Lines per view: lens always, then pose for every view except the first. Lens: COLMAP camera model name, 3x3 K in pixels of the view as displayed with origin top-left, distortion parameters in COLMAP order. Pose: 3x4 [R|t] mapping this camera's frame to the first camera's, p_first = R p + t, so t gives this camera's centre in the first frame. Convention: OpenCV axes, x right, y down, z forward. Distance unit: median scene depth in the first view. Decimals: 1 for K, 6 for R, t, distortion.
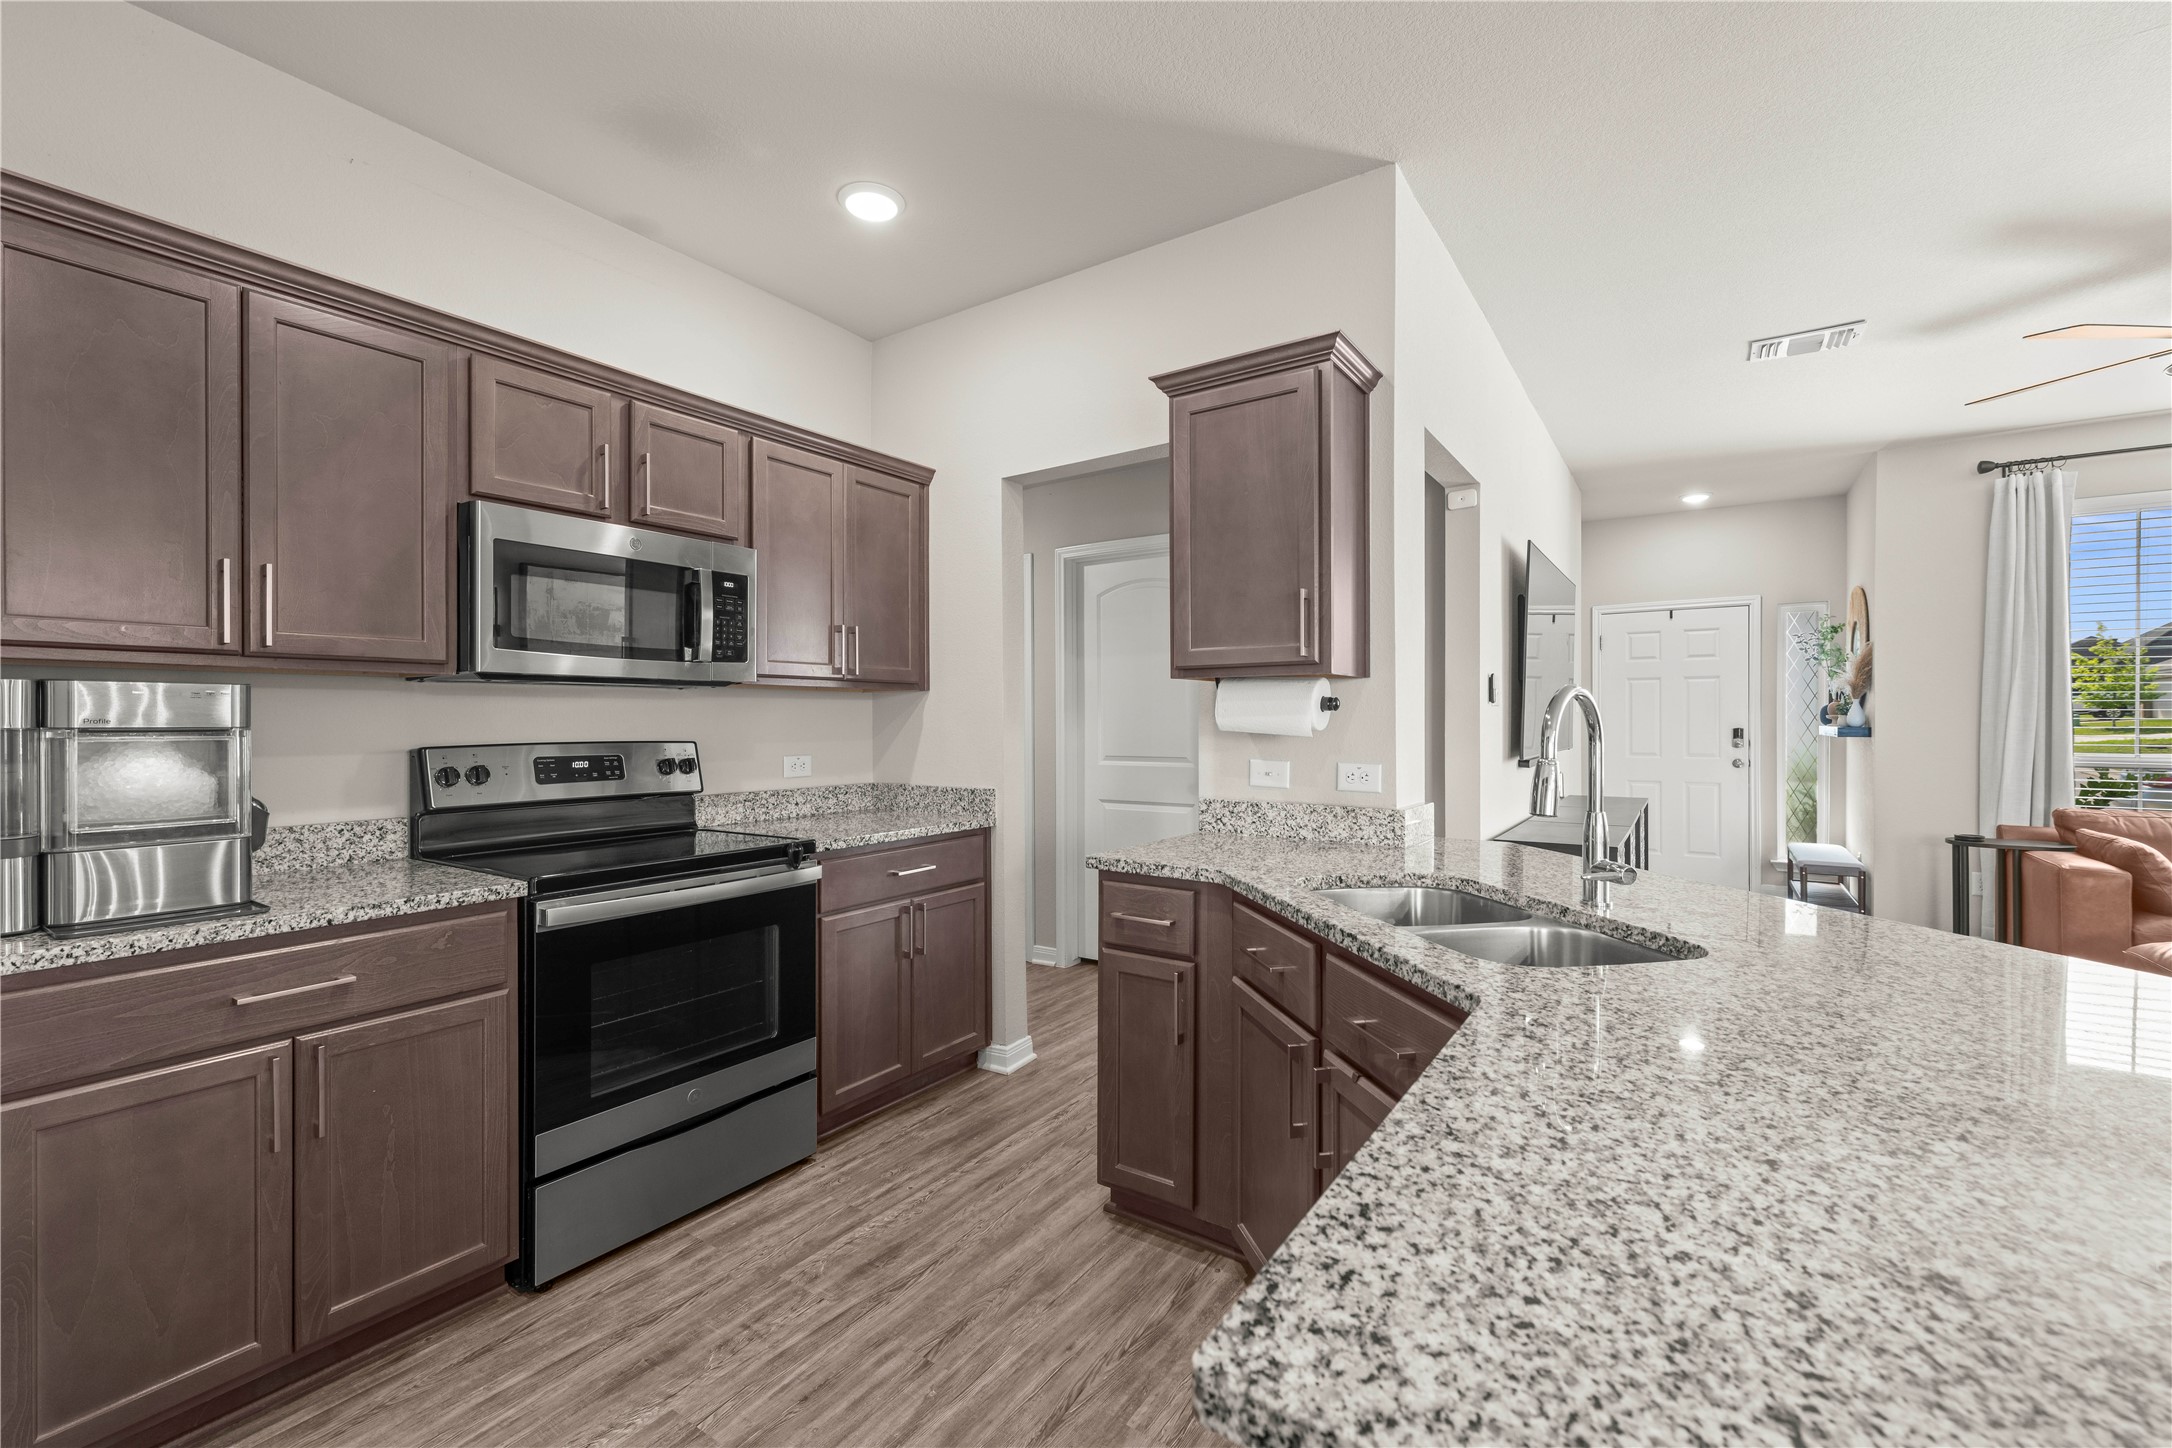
lens RADIAL K [[909.6, 0, 1093.3], [0, 909.6, 714.9], [0, 0, 1]] dist [0.002484, 0.000375]
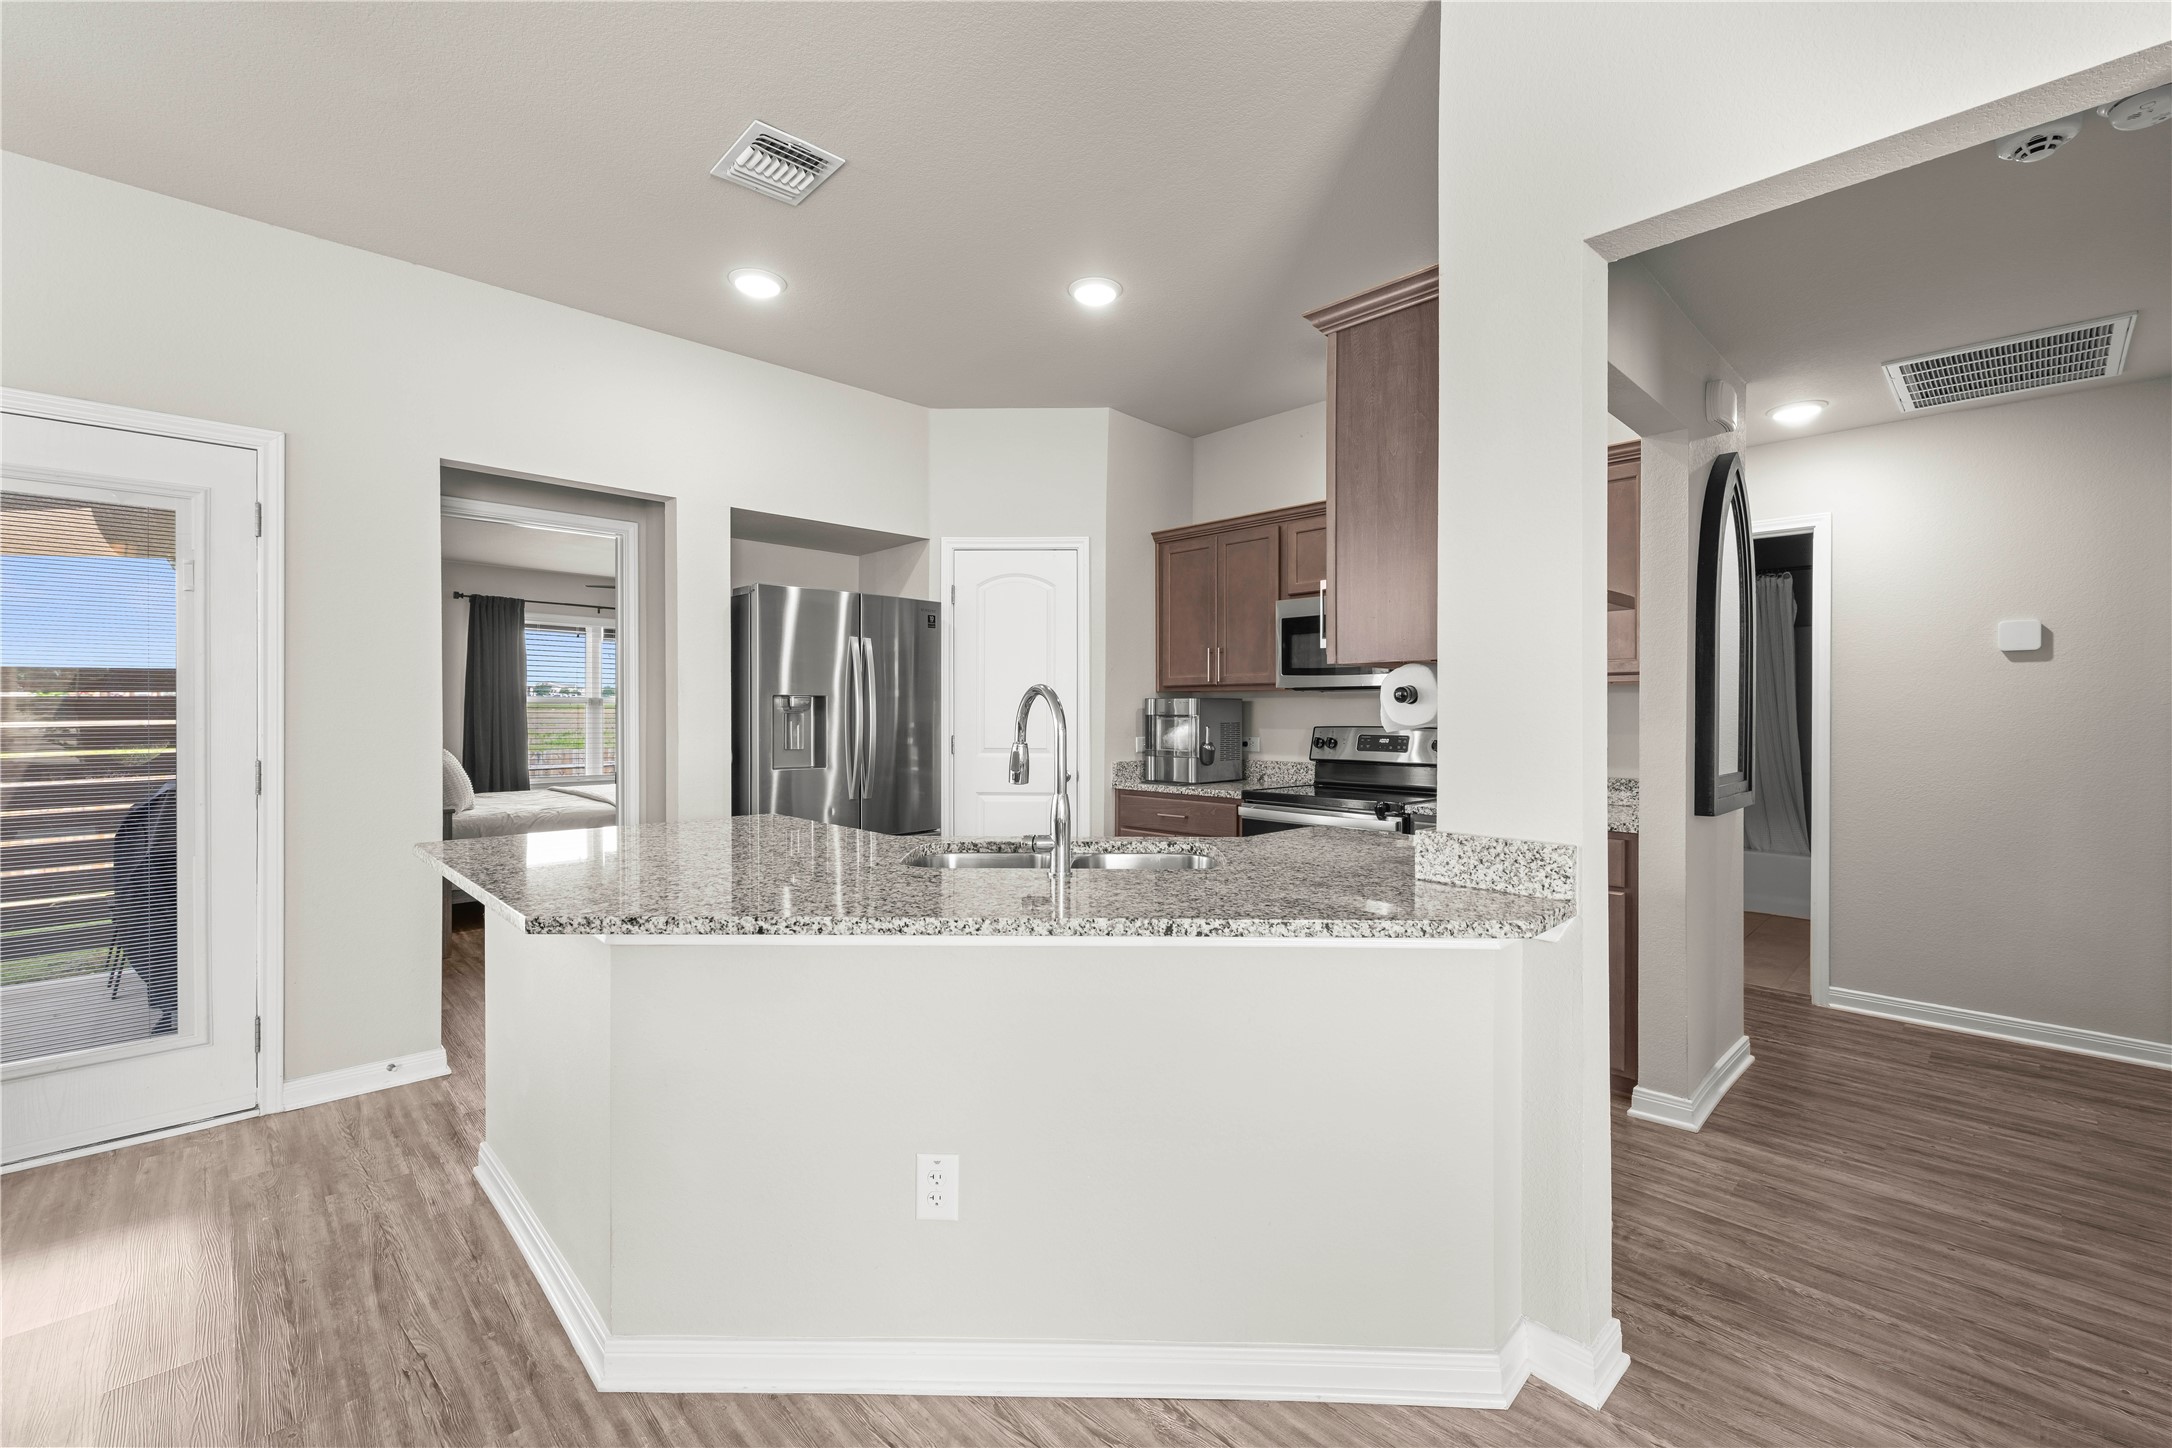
lens RADIAL K [[909.6, 0, 1093.3], [0, 909.6, 714.9], [0, 0, 1]] dist [0.002484, 0.000375]
pose [[-0.204988, 0.003324, -0.978759, 1.263456], [0.002843, 0.999992, 0.002801, 0.004383], [0.978760, -0.002208, -0.204996, 0.970038]]
